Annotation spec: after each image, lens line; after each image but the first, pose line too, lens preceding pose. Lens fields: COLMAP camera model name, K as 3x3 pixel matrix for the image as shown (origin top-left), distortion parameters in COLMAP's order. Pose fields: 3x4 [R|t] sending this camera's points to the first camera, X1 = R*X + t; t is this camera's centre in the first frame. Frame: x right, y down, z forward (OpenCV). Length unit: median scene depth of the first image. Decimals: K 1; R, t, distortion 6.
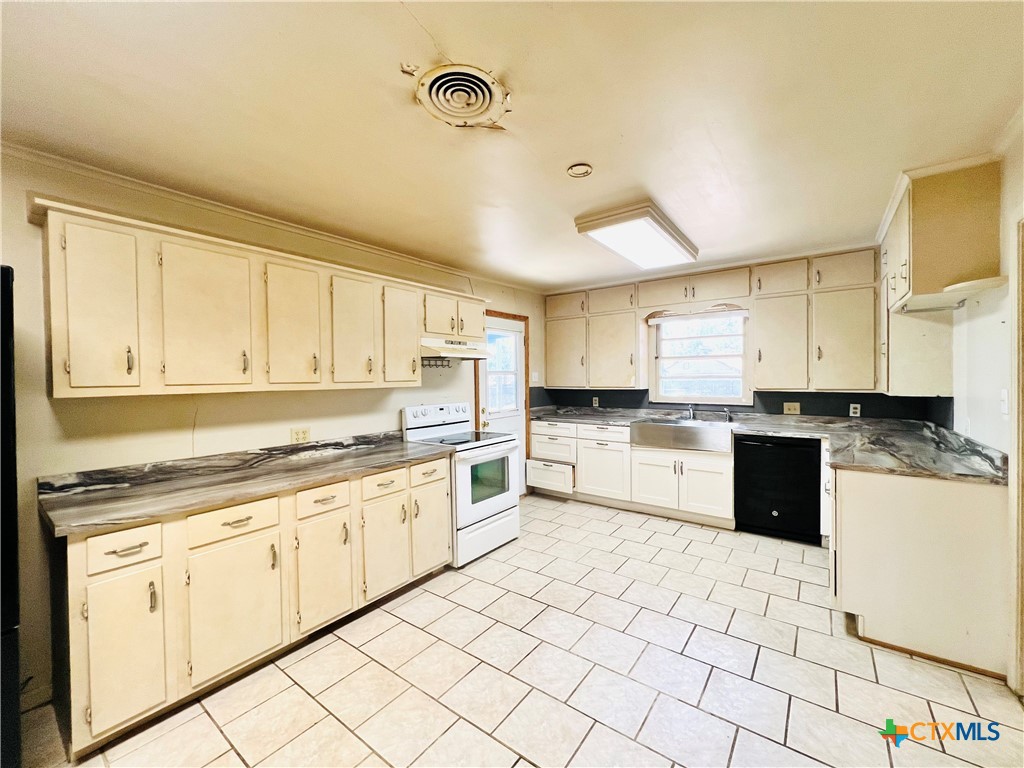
lens RADIAL K [[410.7, 0, 512.0], [0, 410.7, 384.0], [0, 0, 1]] dist [-0.000922, -0.000019]
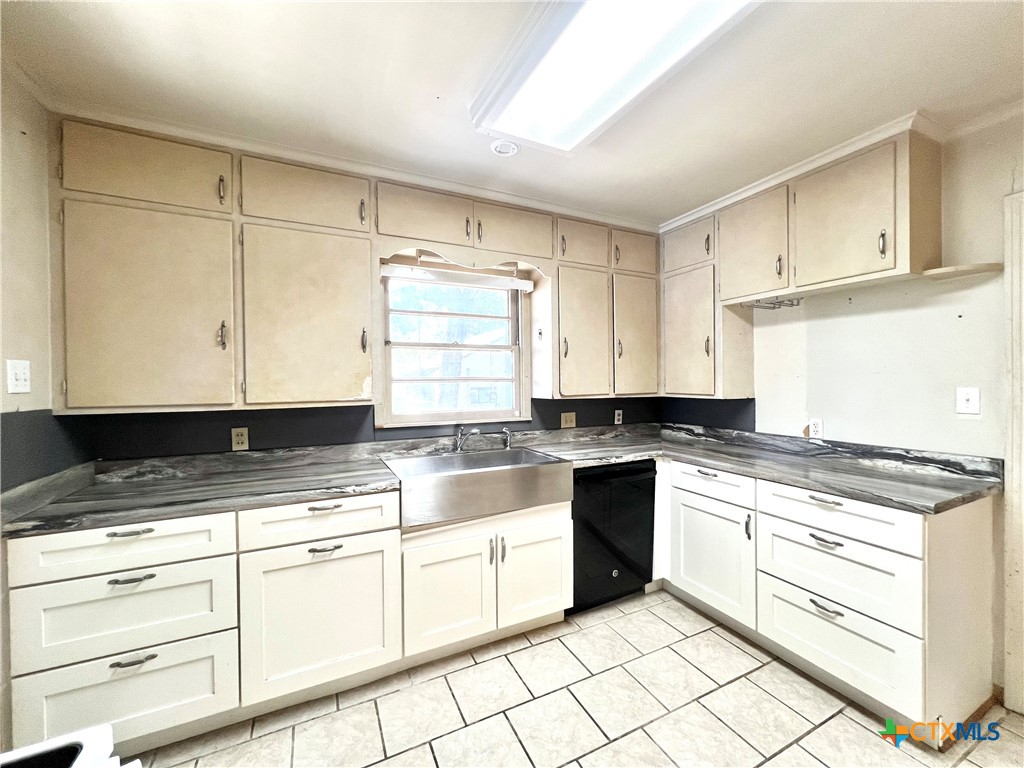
lens RADIAL K [[410.7, 0, 512.0], [0, 410.7, 384.0], [0, 0, 1]] dist [-0.000922, -0.000019]
pose [[0.449441, 0.000110, 0.893310, -0.060721], [0.020093, 0.999746, -0.010233, -0.003036], [-0.893084, 0.022549, 0.449324, 0.828675]]
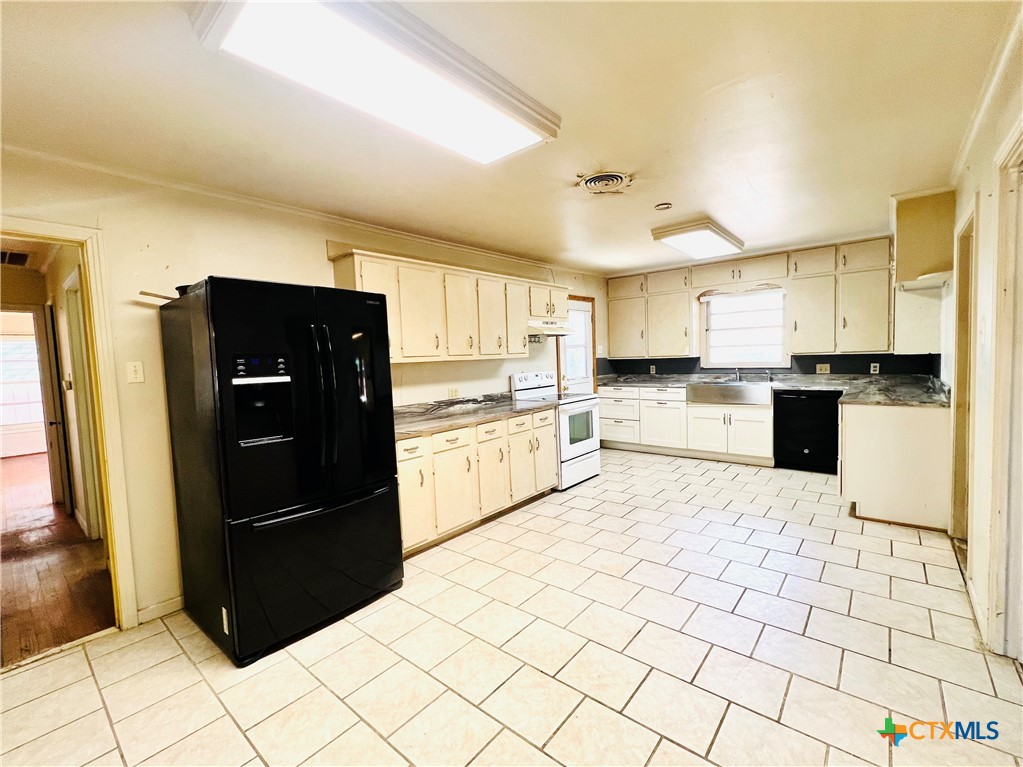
lens RADIAL K [[442.1, 0, 511.5], [0, 442.1, 383.5], [0, 0, 1]] dist [-0.000121, -0.000083]
pose [[0.998197, -0.022070, -0.055815, -0.184226], [0.024762, 0.998540, 0.048002, 0.019010], [0.054674, -0.049297, 0.997287, -0.395235]]
